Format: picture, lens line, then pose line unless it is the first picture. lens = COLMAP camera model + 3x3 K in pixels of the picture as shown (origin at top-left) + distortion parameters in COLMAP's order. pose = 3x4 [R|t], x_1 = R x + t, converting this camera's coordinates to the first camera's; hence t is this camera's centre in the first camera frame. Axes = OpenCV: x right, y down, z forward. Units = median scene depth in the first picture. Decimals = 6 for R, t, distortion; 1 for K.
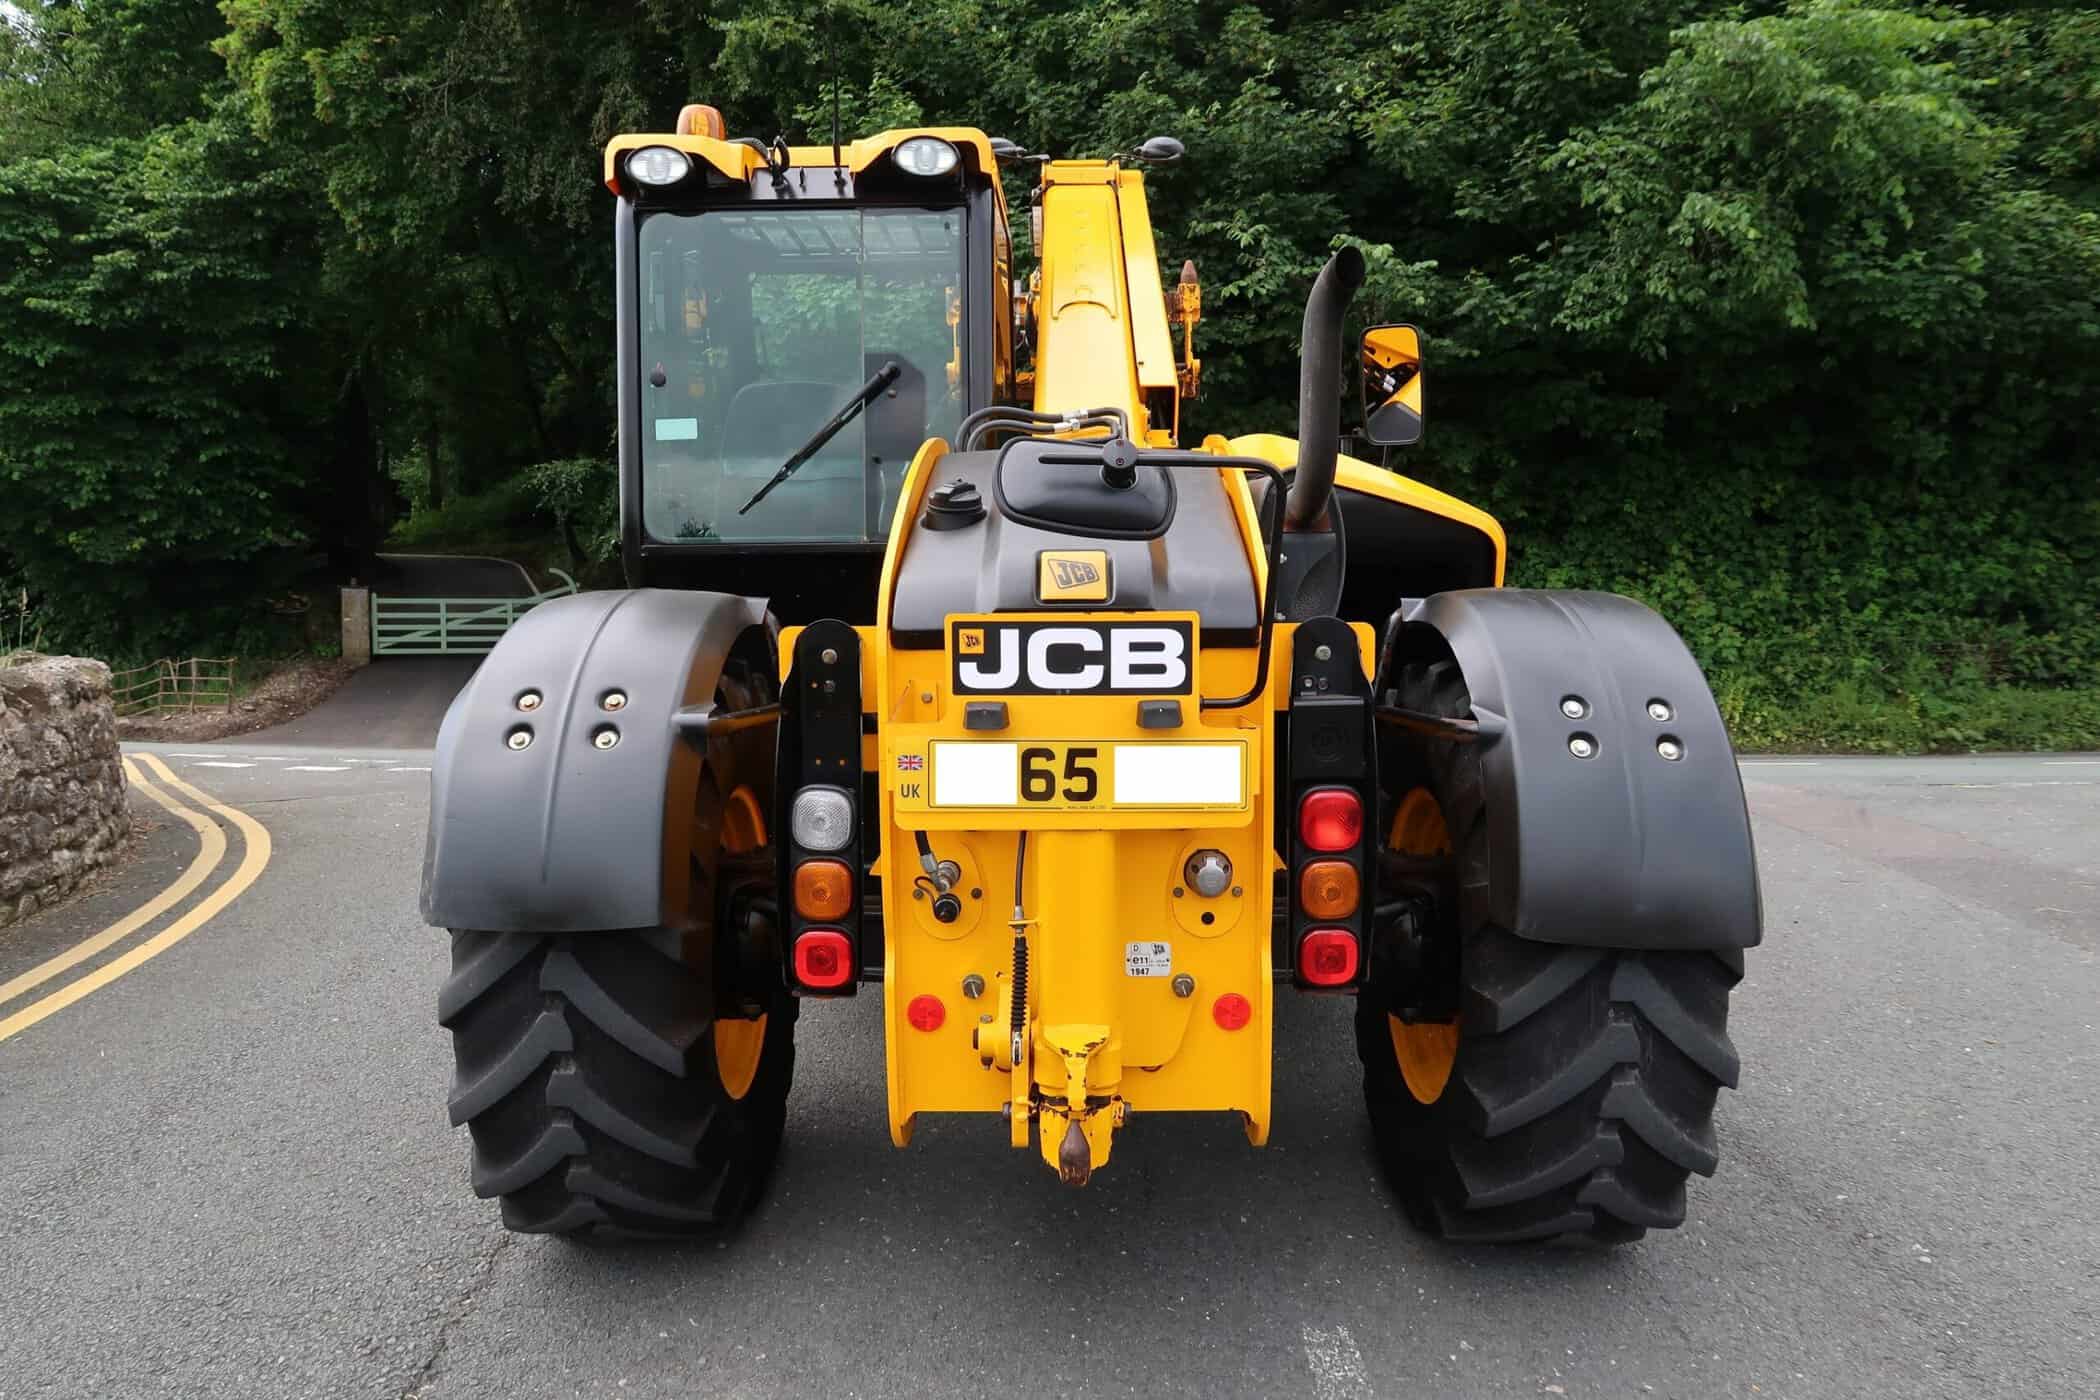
lens RADIAL K [[1438.1, 0, 1043.3], [0, 1438.1, 700.4], [0, 0, 1]] dist [-0.033889, 0.016869]
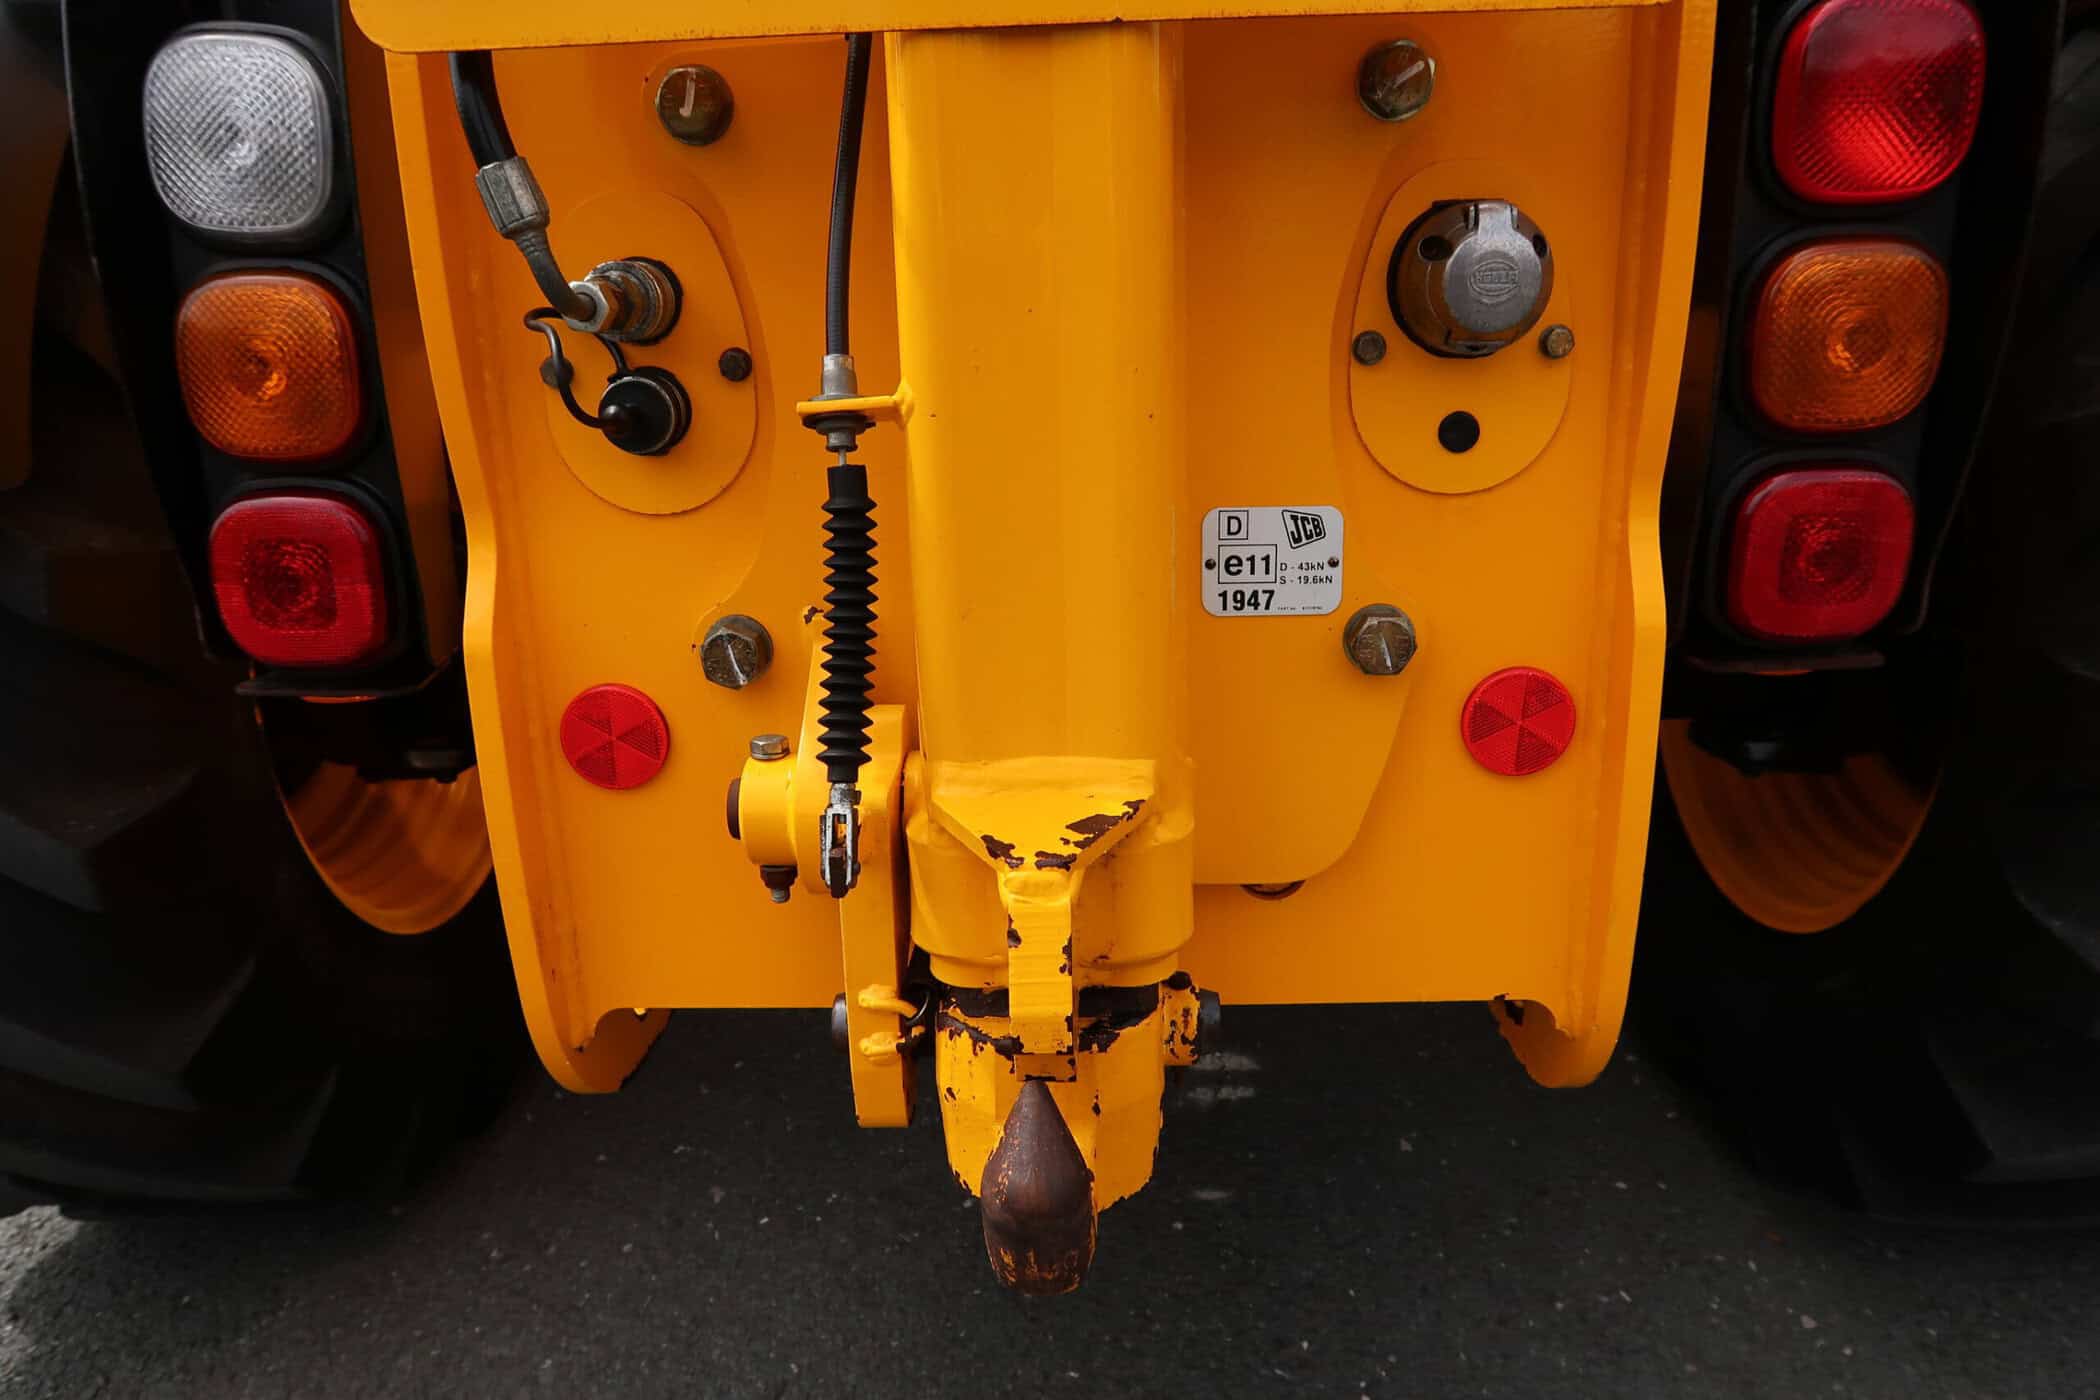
lens RADIAL K [[1438.1, 0, 1043.3], [0, 1438.1, 700.4], [0, 0, 1]] dist [-0.033889, 0.016869]
pose [[0.999645, -0.012077, -0.023758, 0.029217], [0.015534, 0.988381, 0.151199, 0.162045], [0.021656, -0.151514, 0.988218, 0.678292]]
